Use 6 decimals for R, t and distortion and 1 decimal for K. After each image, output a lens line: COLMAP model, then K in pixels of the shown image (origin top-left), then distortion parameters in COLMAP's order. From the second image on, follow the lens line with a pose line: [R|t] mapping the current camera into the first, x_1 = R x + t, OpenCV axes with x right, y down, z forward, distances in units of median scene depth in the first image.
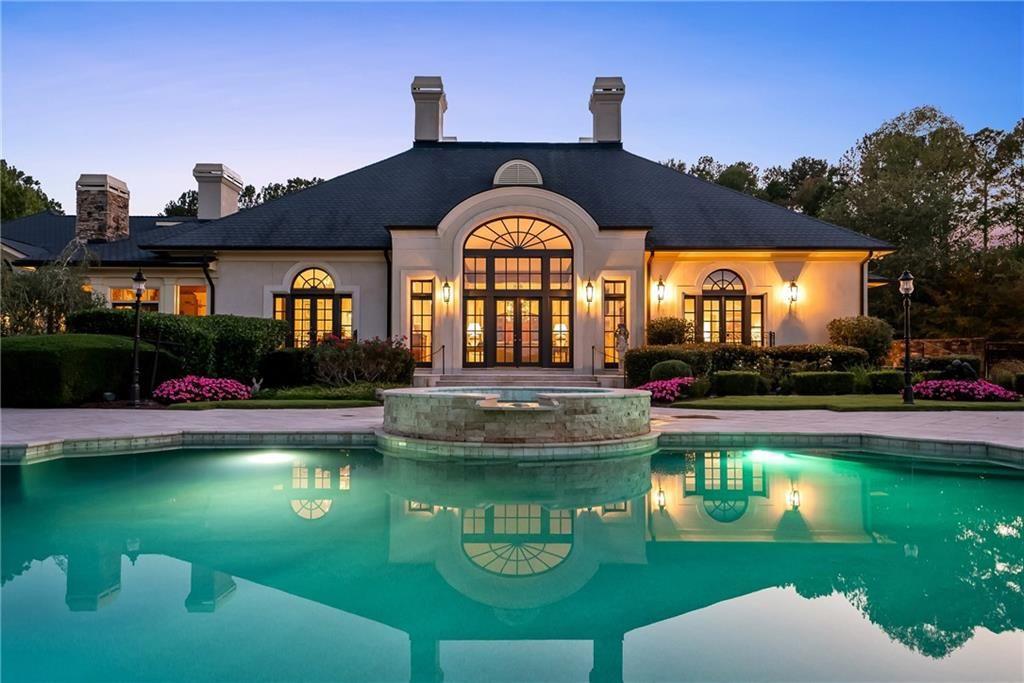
lens RADIAL K [[682.9, 0, 512.0], [0, 682.9, 341.5], [0, 0, 1]] dist [0.045678, -0.000499]
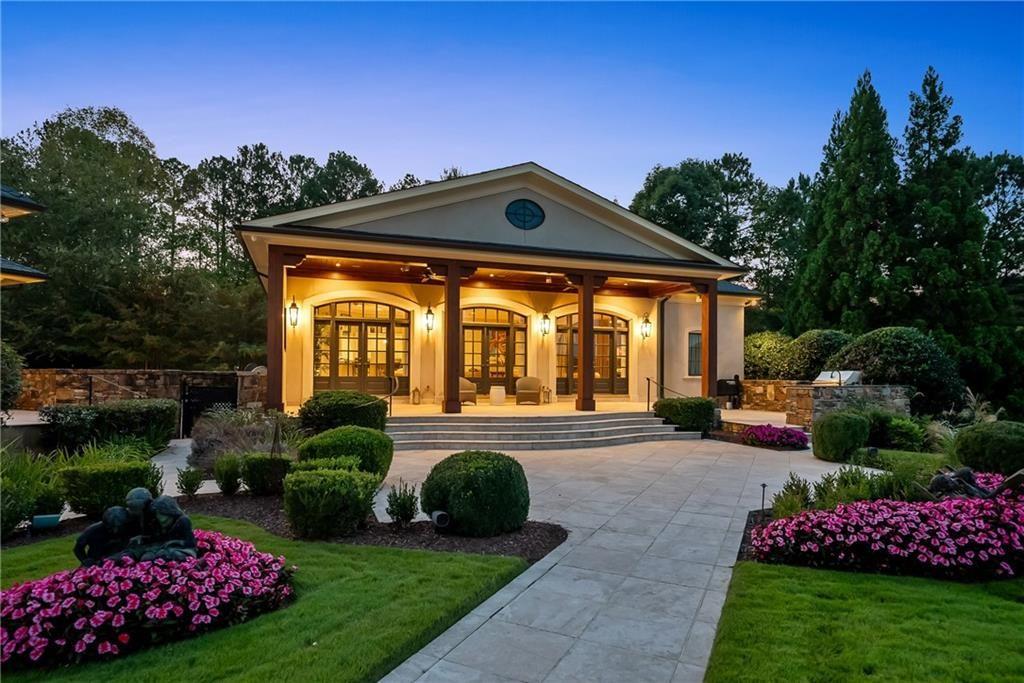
lens RADIAL K [[583.6, 0, 515.8], [0, 583.6, 368.6], [0, 0, 1]] dist [0.024352, 0.001809]
pose [[0.424568, 0.011487, 0.905323, 0.169089], [-0.036979, 0.999305, 0.004663, -0.014004], [-0.904640, -0.035458, 0.424698, 0.264722]]
